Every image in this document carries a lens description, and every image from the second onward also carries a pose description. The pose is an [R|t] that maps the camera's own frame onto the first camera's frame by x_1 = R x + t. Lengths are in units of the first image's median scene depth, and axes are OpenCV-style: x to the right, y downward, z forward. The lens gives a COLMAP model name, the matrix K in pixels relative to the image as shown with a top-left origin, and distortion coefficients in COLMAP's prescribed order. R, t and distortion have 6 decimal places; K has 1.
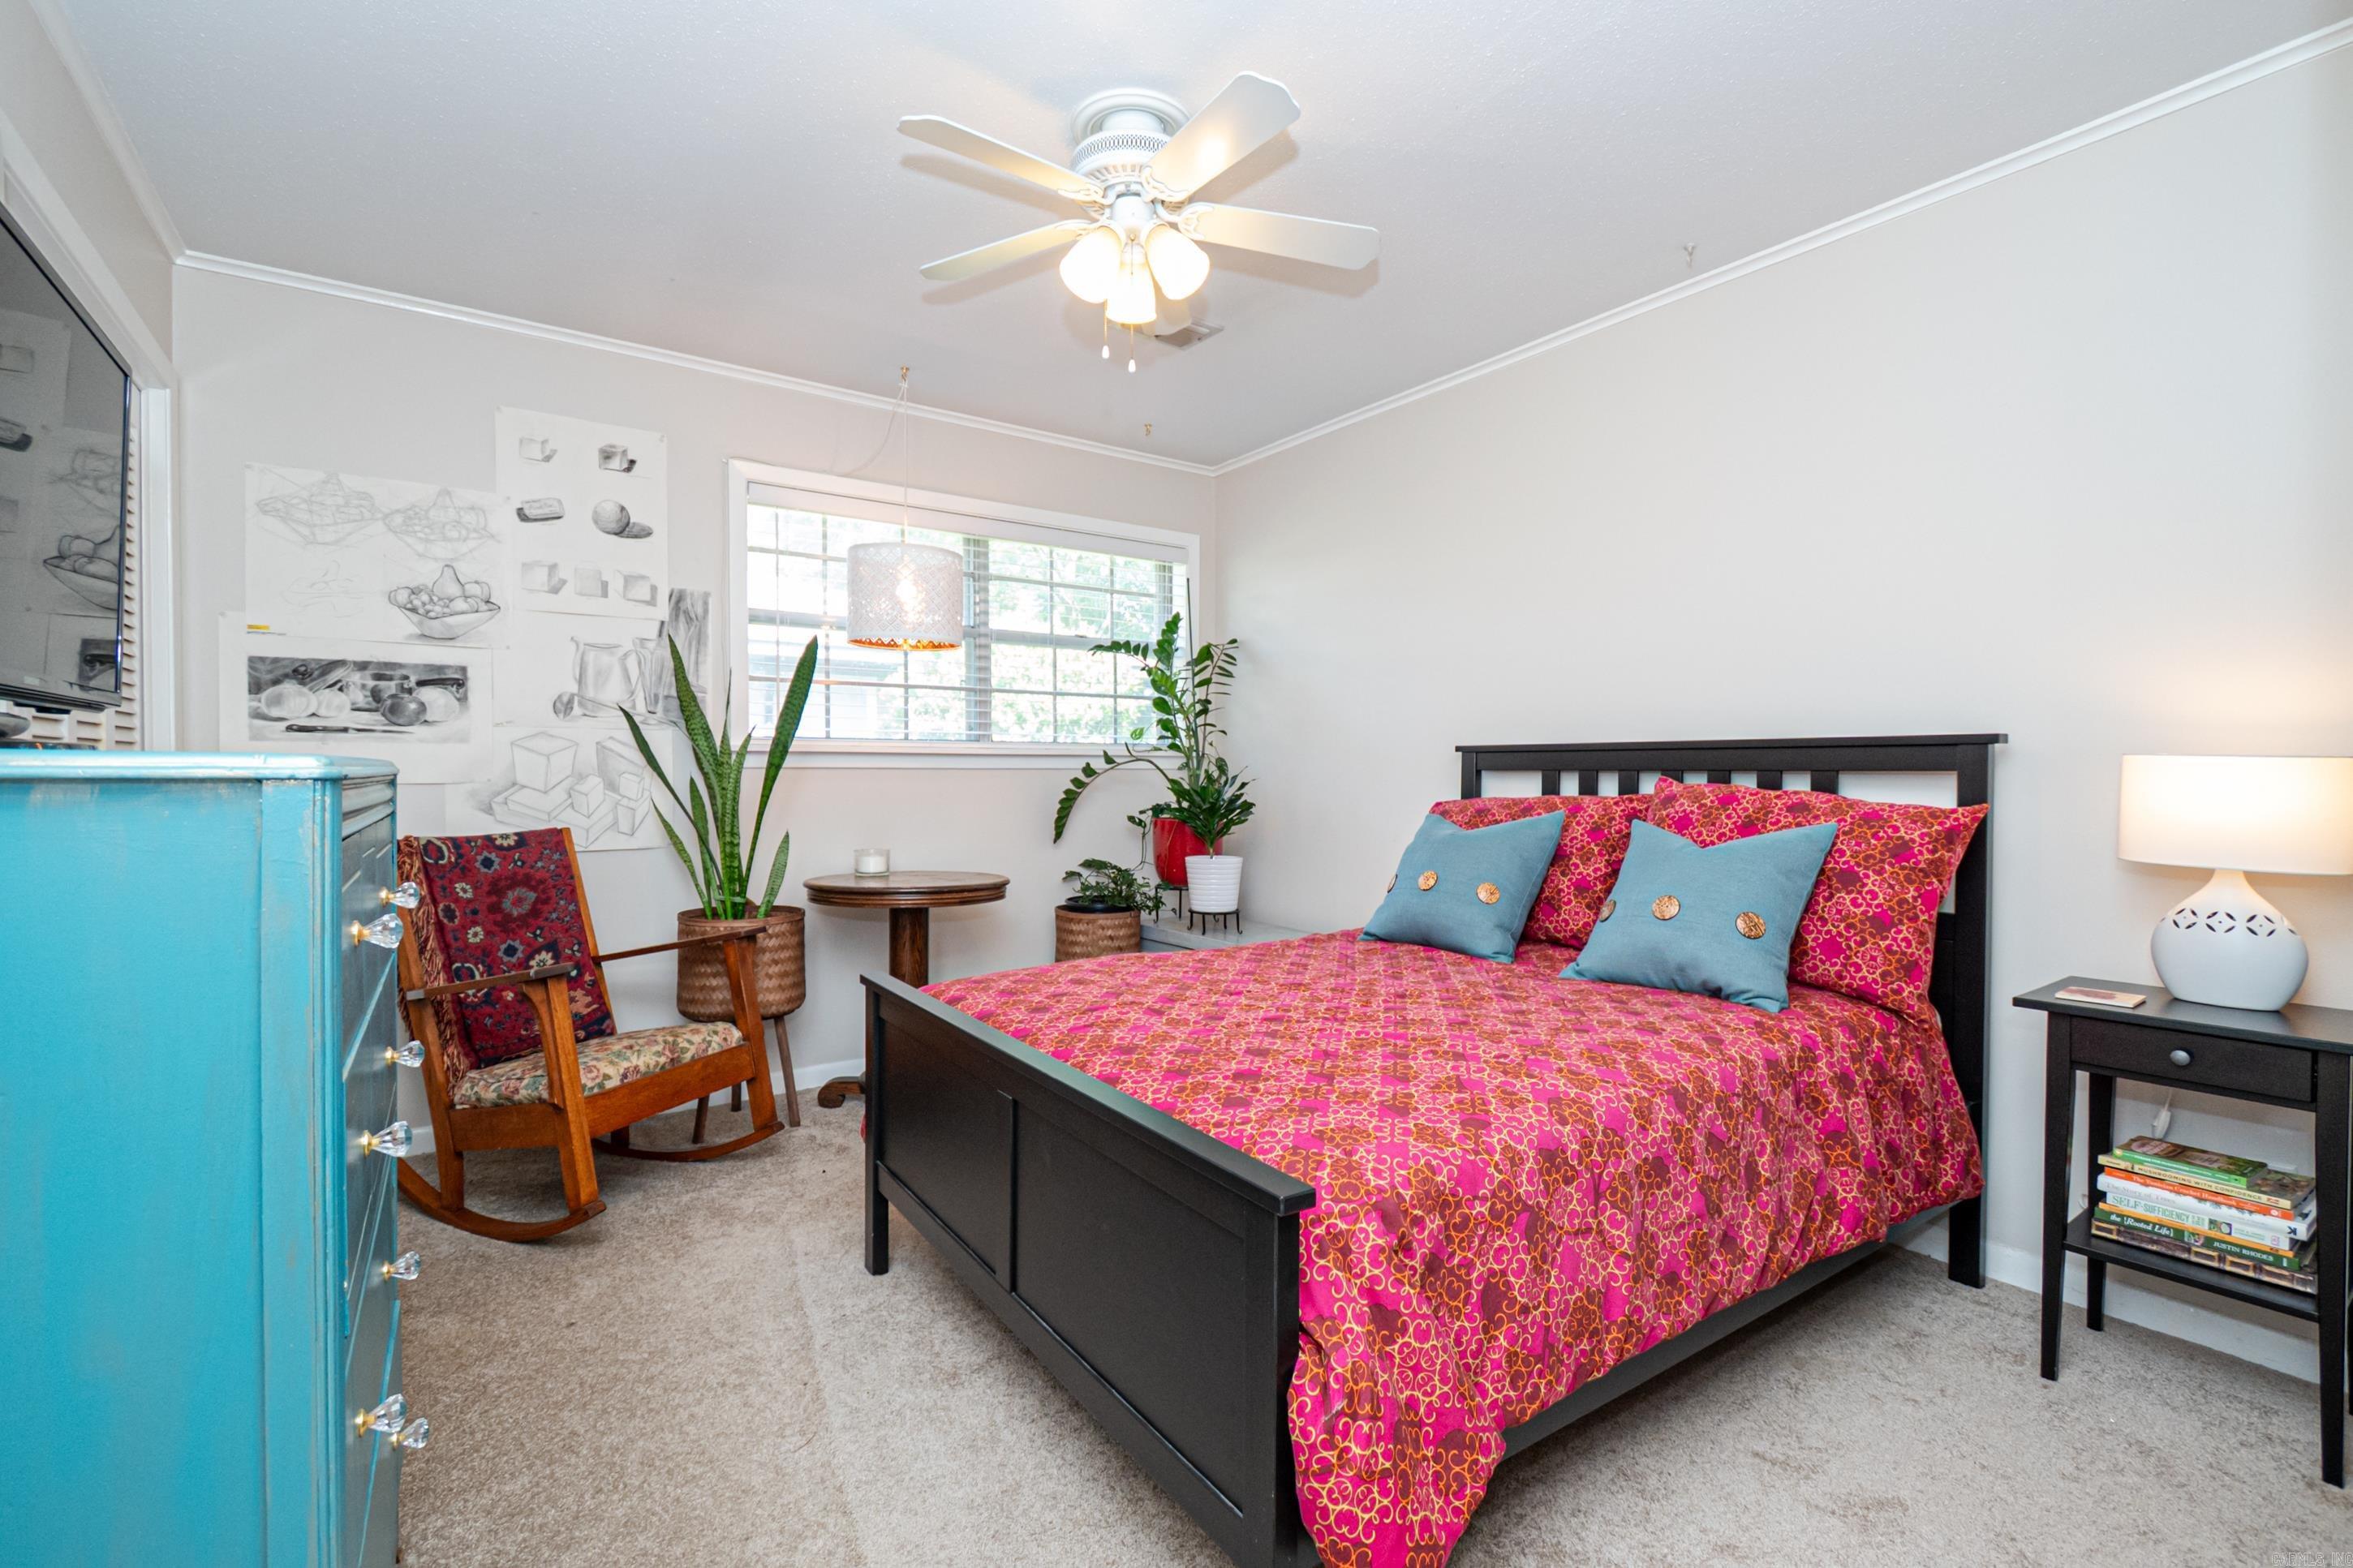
lens RADIAL K [[1048.6, 0, 1182.2], [0, 1048.6, 785.6], [0, 0, 1]] dist [0.014290, -0.007768]
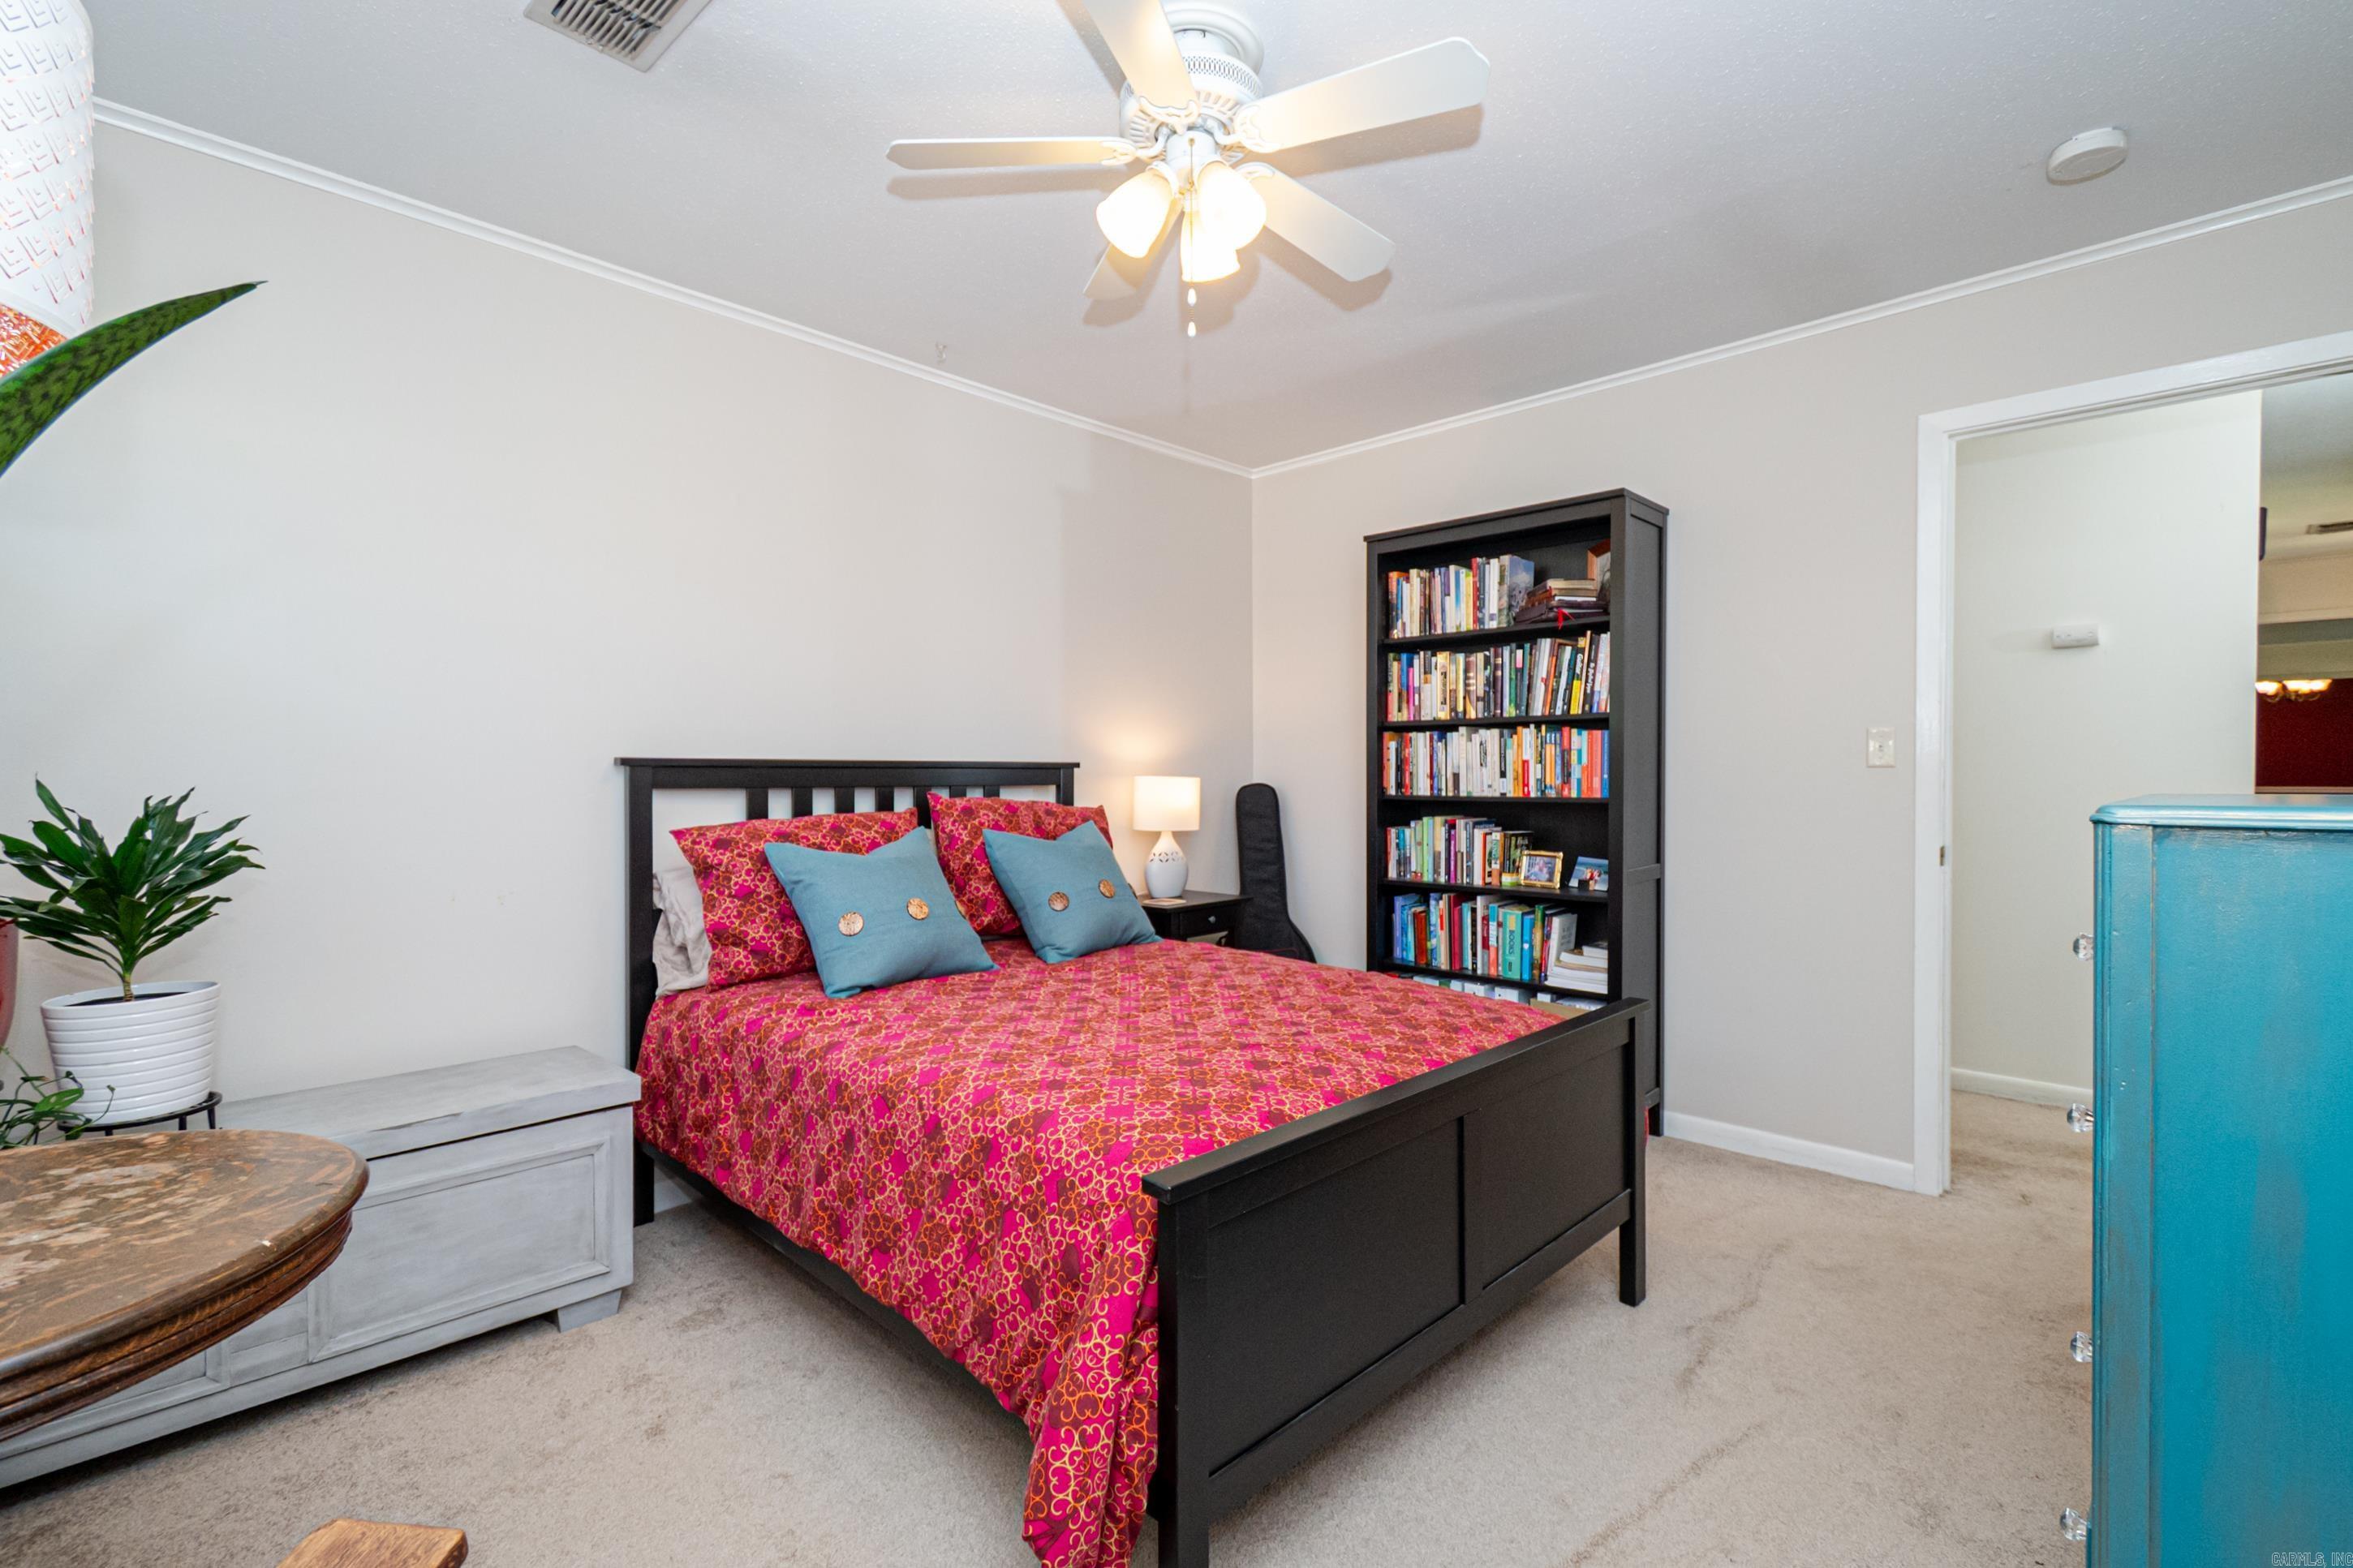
lens RADIAL K [[1048.6, 0, 1182.2], [0, 1048.6, 785.6], [0, 0, 1]] dist [0.014290, -0.007768]
pose [[-0.184544, -0.007959, 0.982792, -0.694695], [0.016776, 0.999796, 0.011247, -0.023154], [-0.982681, 0.018563, -0.184372, 0.886951]]
